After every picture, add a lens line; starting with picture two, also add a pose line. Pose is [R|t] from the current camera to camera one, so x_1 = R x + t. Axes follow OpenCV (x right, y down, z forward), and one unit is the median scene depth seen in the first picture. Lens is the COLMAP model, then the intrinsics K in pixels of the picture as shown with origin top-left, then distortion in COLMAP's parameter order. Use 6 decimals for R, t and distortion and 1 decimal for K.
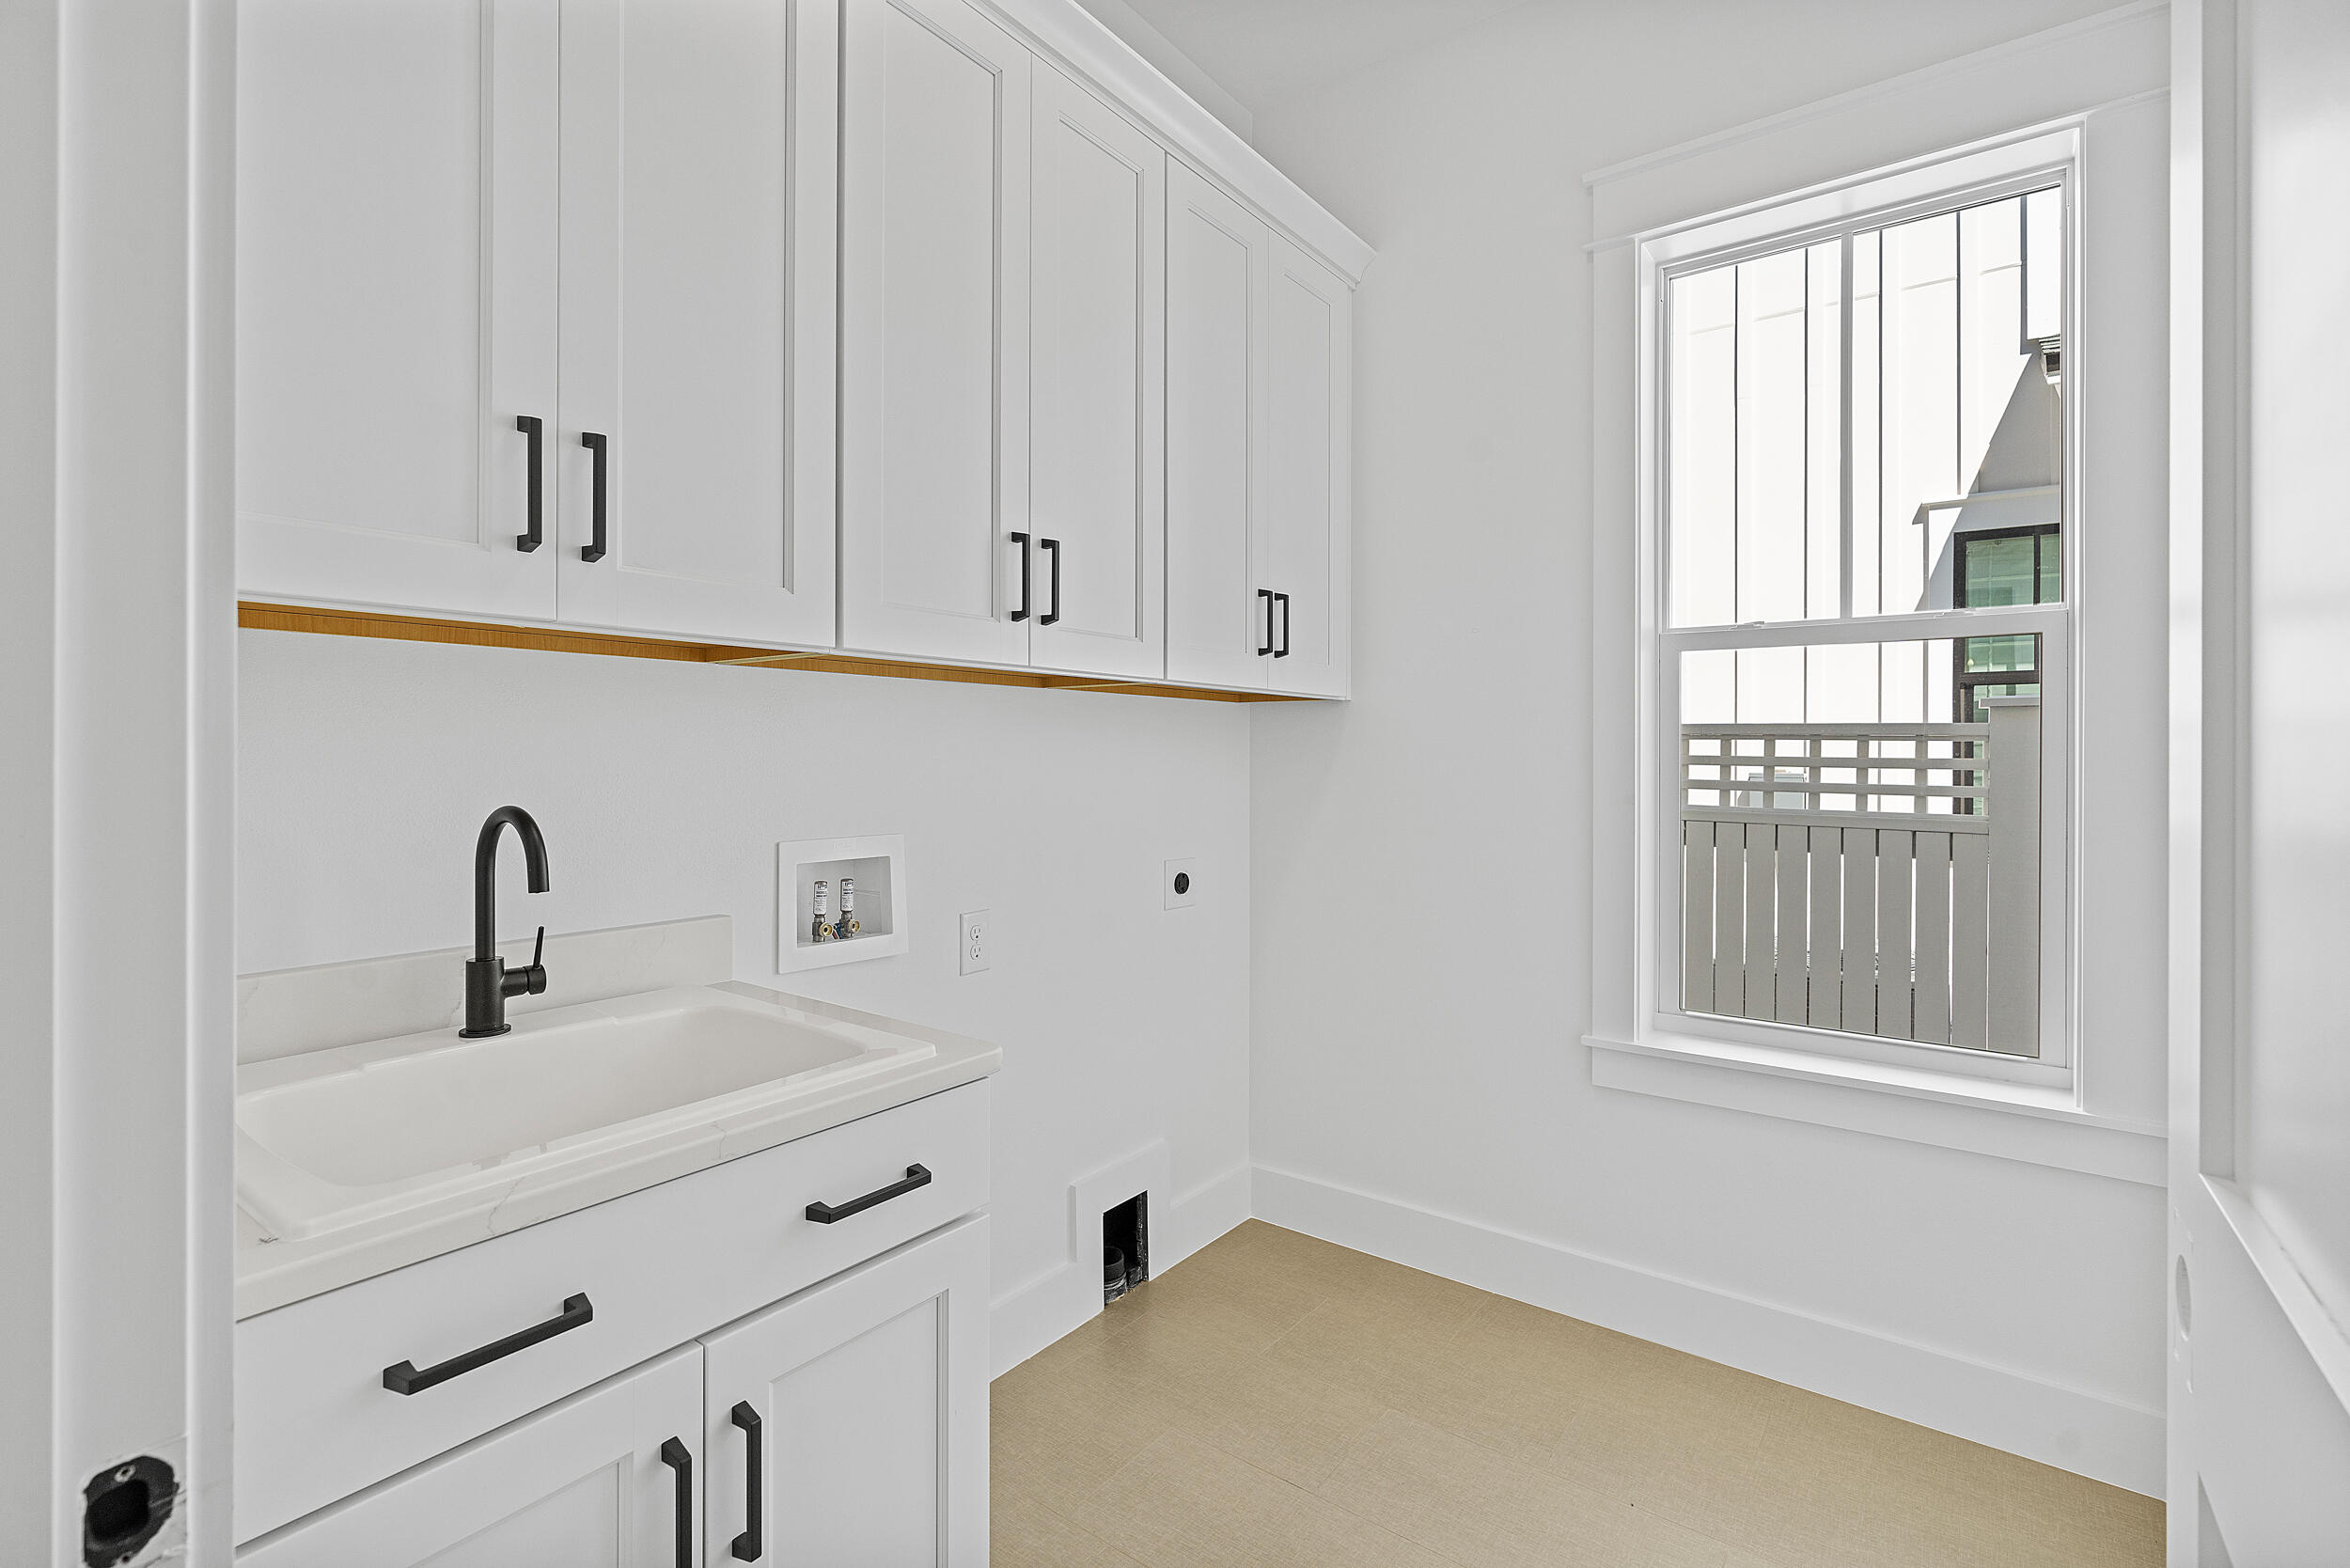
lens RADIAL K [[1071.0, 0, 1178.3], [0, 1071.0, 770.0], [0, 0, 1]] dist [-0.010350, 0.001233]
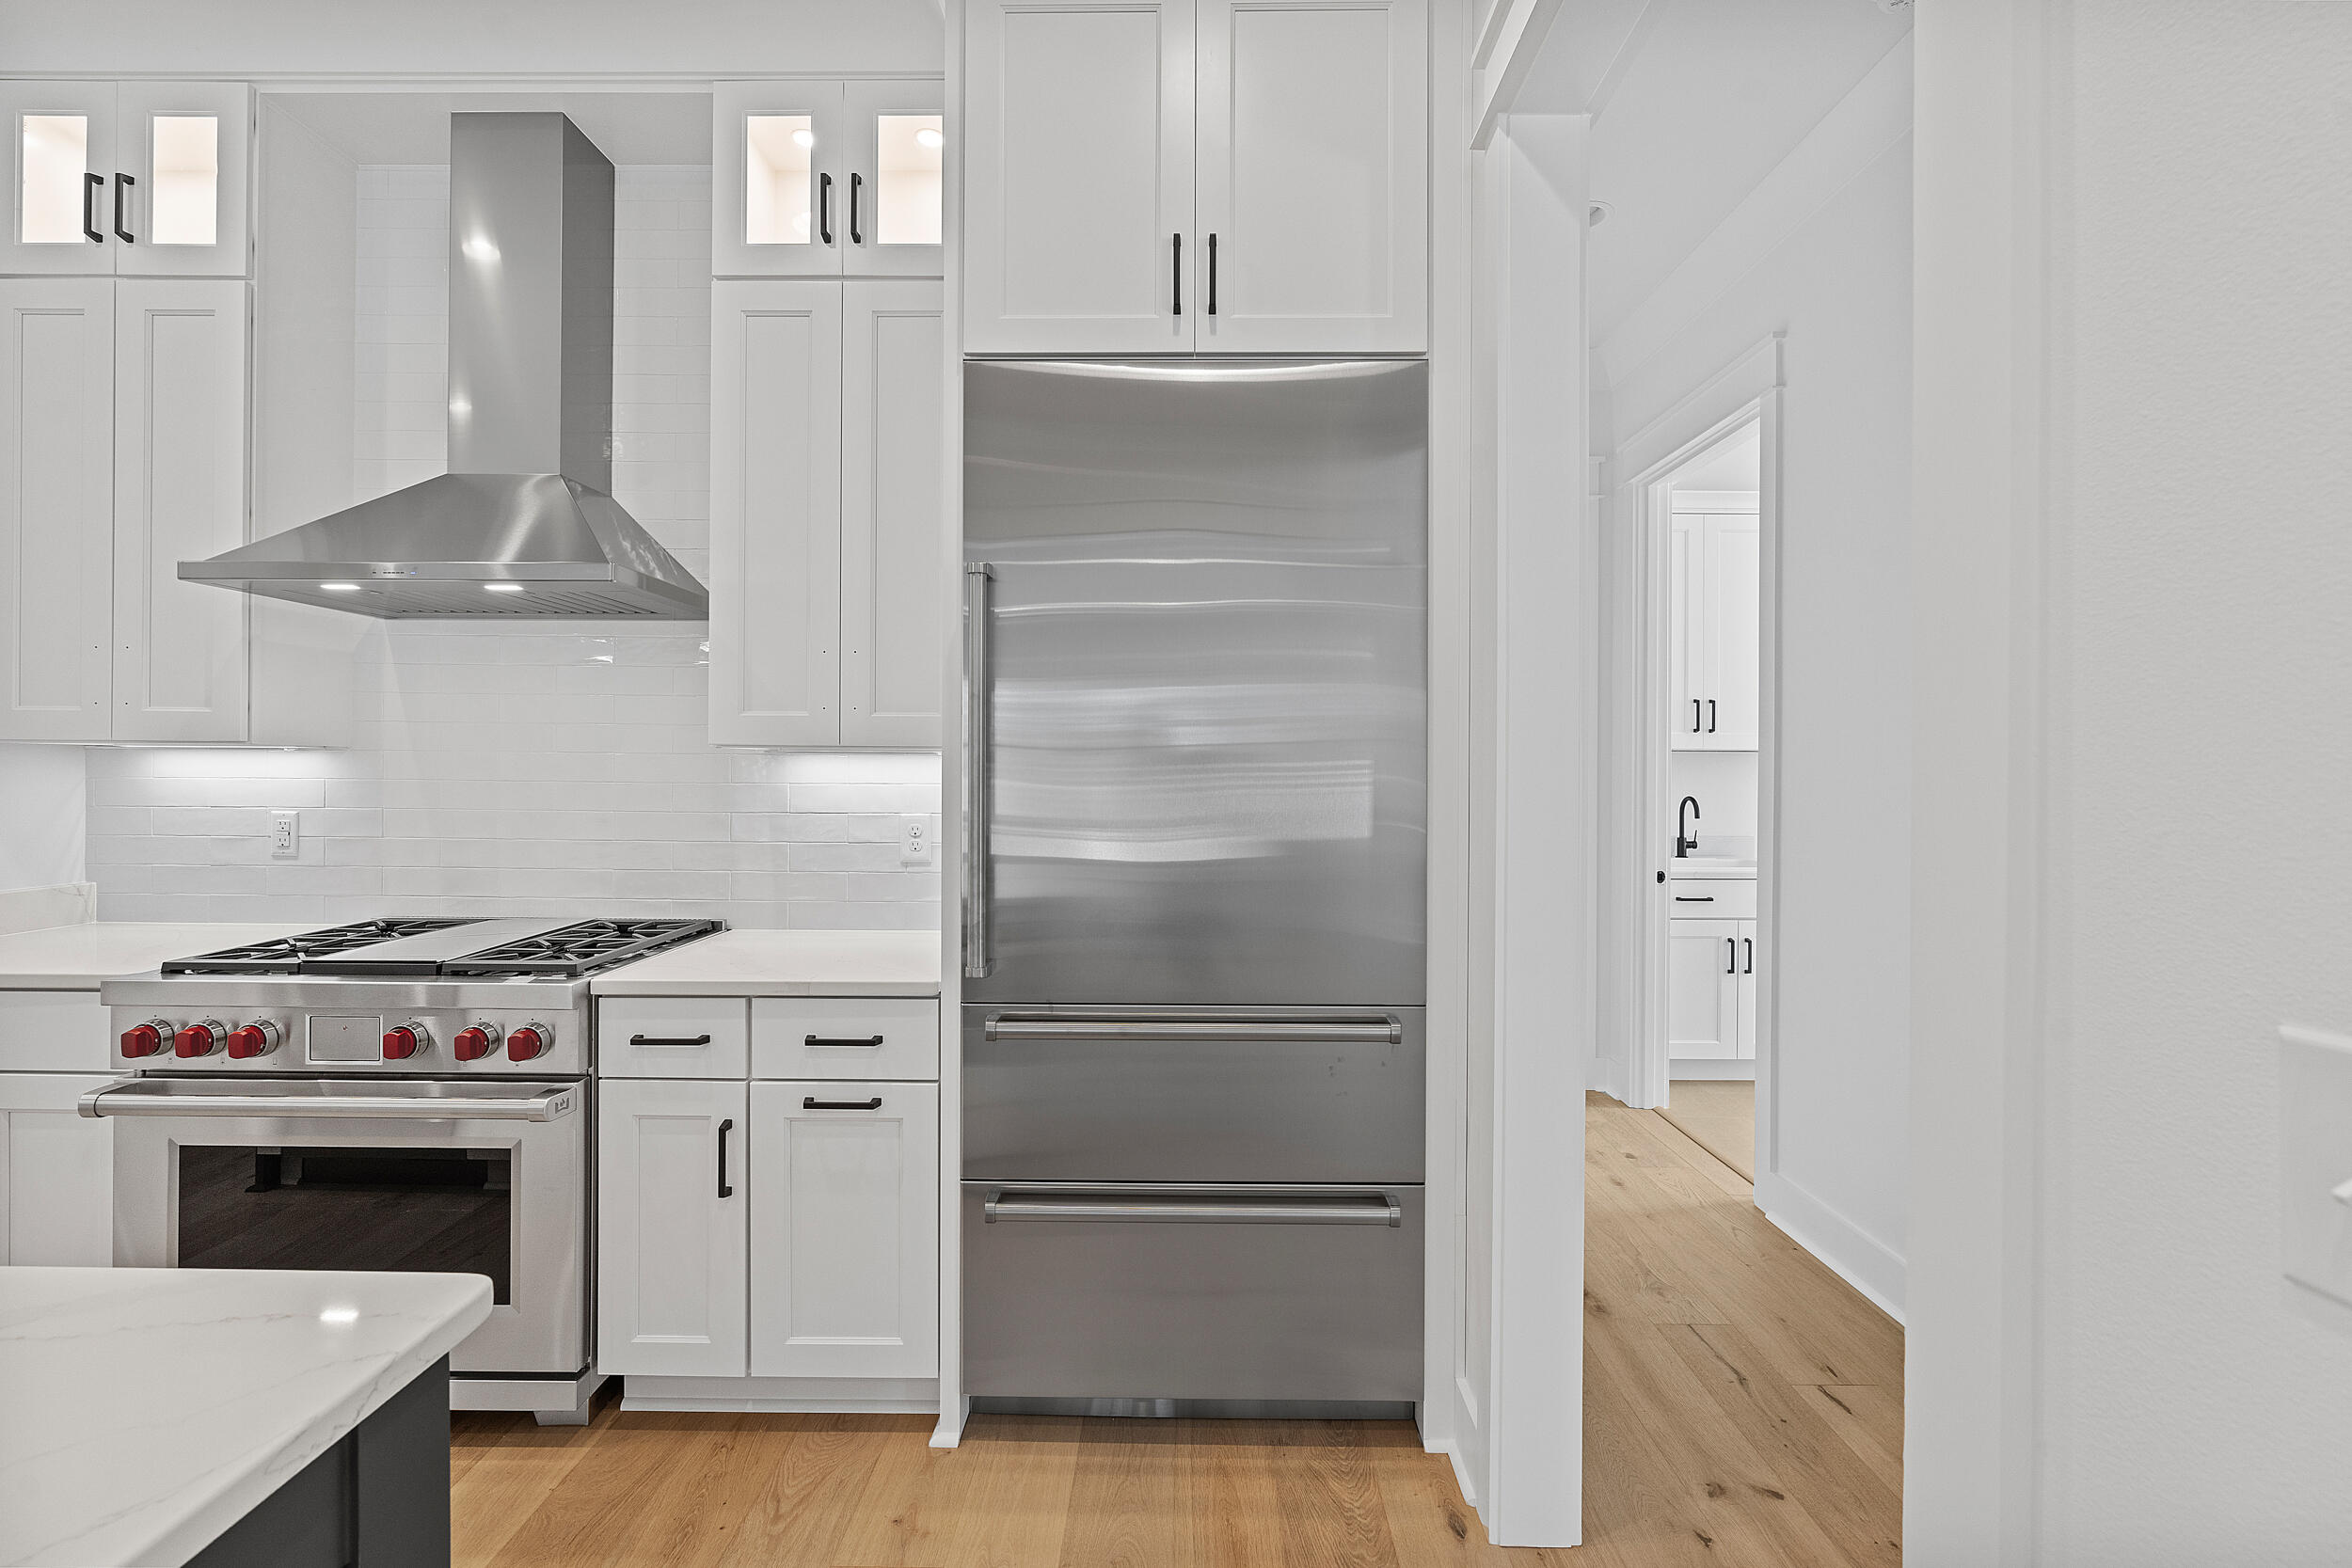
lens RADIAL K [[1056.0, 0, 1181.8], [0, 1056.0, 769.5], [0, 0, 1]] dist [-0.004391, 0.000601]
pose [[0.587541, 0.001832, -0.809192, 1.361702], [-0.005892, 0.999981, -0.002014, -0.042825], [0.809173, 0.005951, 0.587540, -2.693412]]
